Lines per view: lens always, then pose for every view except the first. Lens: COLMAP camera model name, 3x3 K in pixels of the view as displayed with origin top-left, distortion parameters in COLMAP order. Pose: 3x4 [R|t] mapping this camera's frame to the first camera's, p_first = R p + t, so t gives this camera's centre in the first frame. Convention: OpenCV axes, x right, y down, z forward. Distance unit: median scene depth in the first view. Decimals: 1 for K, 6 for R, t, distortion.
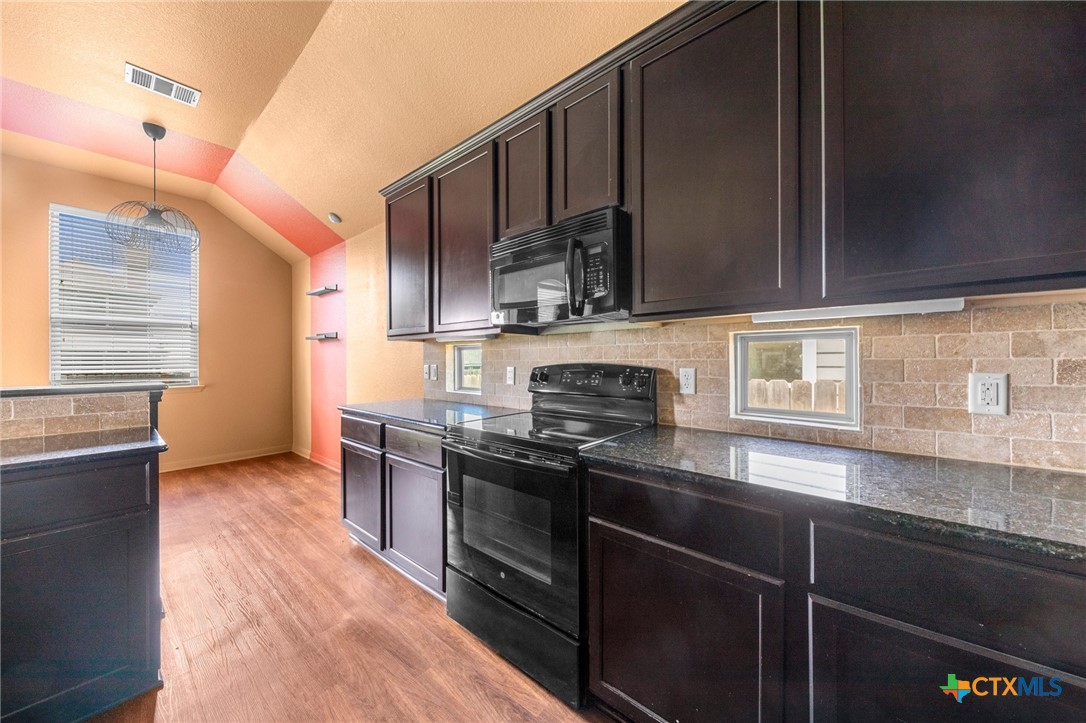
lens RADIAL K [[379.5, 0, 542.4], [0, 379.5, 360.3], [0, 0, 1]] dist [-0.000237, -0.000843]
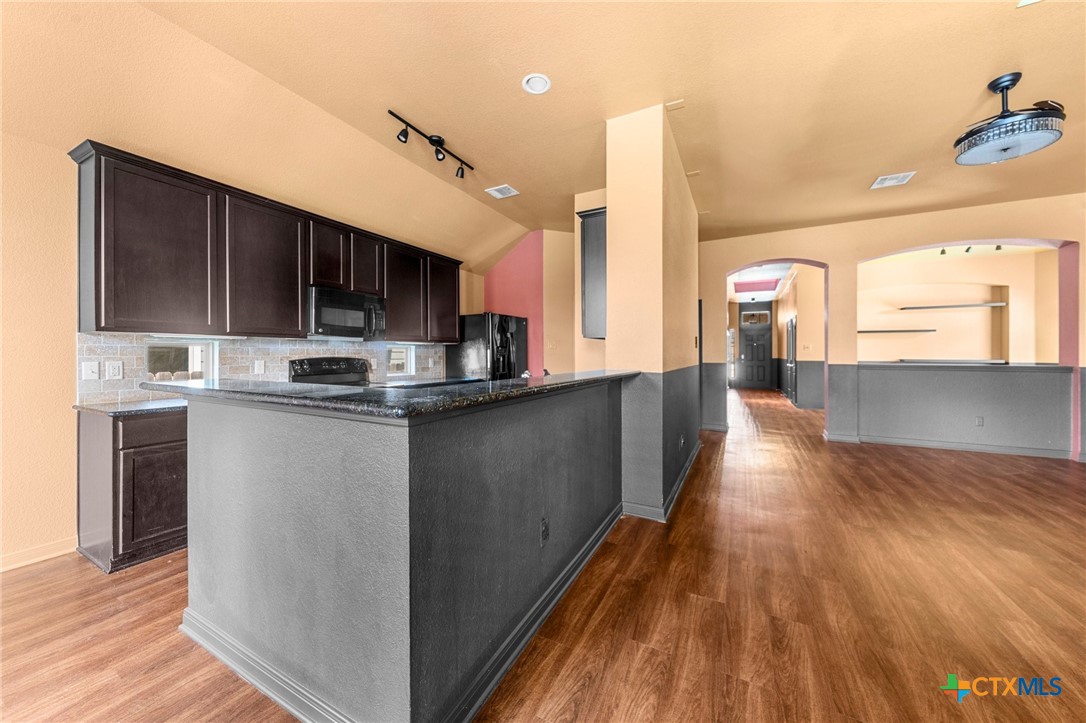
lens RADIAL K [[379.5, 0, 542.6], [0, 379.5, 356.6], [0, 0, 1]] dist [-0.000237, -0.000843]
pose [[-0.230070, -0.000761, 0.973174, -2.320683], [0.003323, 0.999993, 0.001567, 0.005767], [-0.973168, 0.003595, -0.230066, 0.474828]]
